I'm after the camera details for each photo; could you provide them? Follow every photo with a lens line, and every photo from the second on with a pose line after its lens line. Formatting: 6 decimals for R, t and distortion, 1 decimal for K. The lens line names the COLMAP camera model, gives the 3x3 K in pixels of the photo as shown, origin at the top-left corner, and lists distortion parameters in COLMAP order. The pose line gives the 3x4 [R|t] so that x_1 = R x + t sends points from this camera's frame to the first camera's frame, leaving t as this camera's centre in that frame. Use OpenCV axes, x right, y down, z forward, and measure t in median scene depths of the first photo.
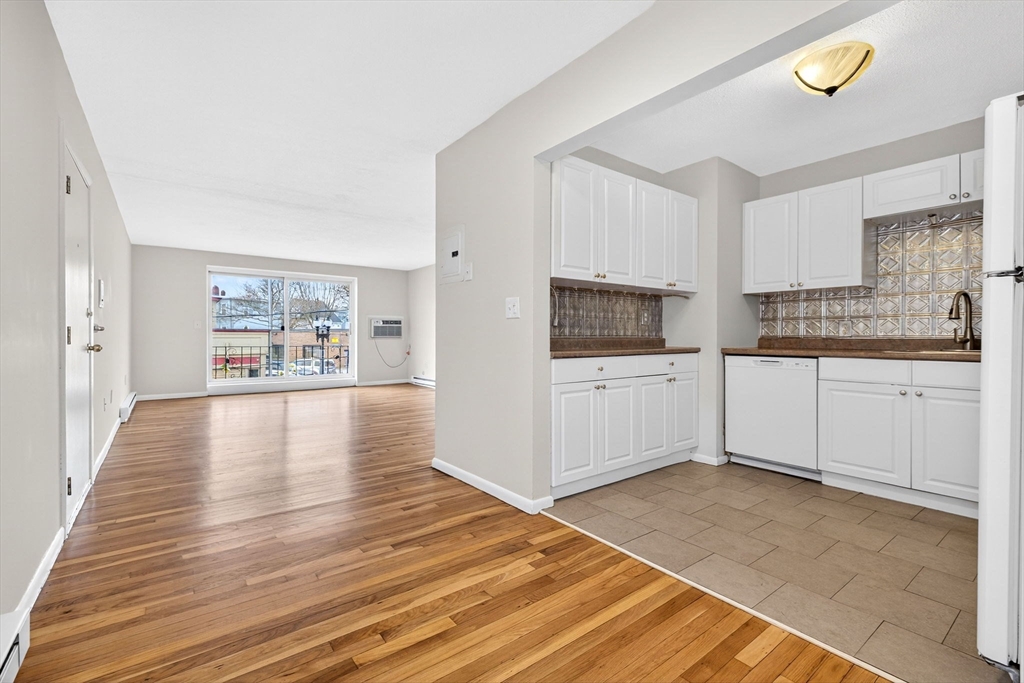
lens RADIAL K [[439.4, 0, 489.3], [0, 439.4, 337.5], [0, 0, 1]] dist [0.009206, 0.000085]
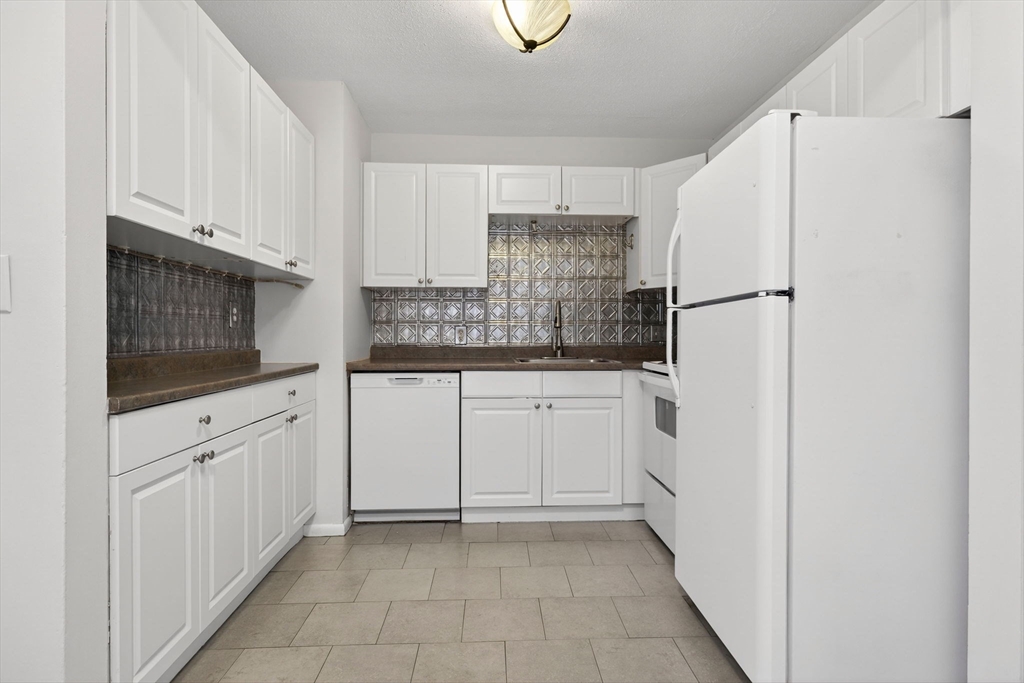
lens RADIAL K [[564.8, 0, 512.0], [0, 564.8, 341.5], [0, 0, 1]] dist [0.015979, -0.000127]
pose [[0.548697, -0.009432, 0.835968, -0.080090], [0.001318, 0.999945, 0.010416, -0.020349], [-0.836021, -0.004613, 0.548679, 0.323157]]
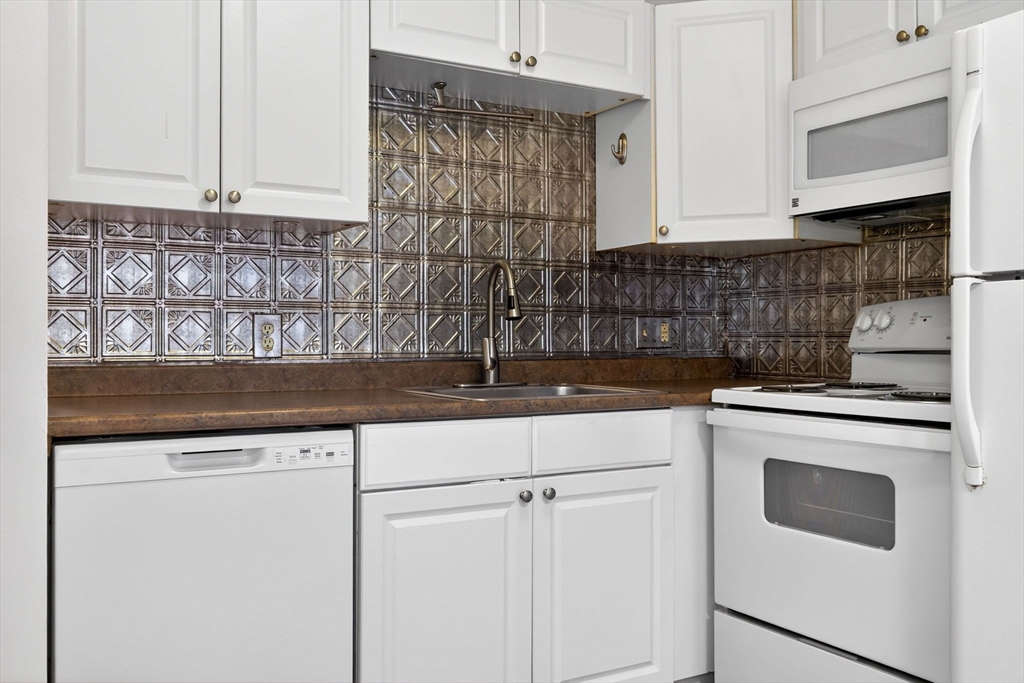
lens RADIAL K [[967.0, 0, 556.8], [0, 967.0, 340.7], [0, 0, 1]] dist [0.005427, -0.000365]
pose [[0.070467, -0.002237, 0.997512, 0.030085], [0.002879, 0.999994, 0.002039, -0.018242], [-0.997510, 0.002728, 0.070473, 0.756310]]
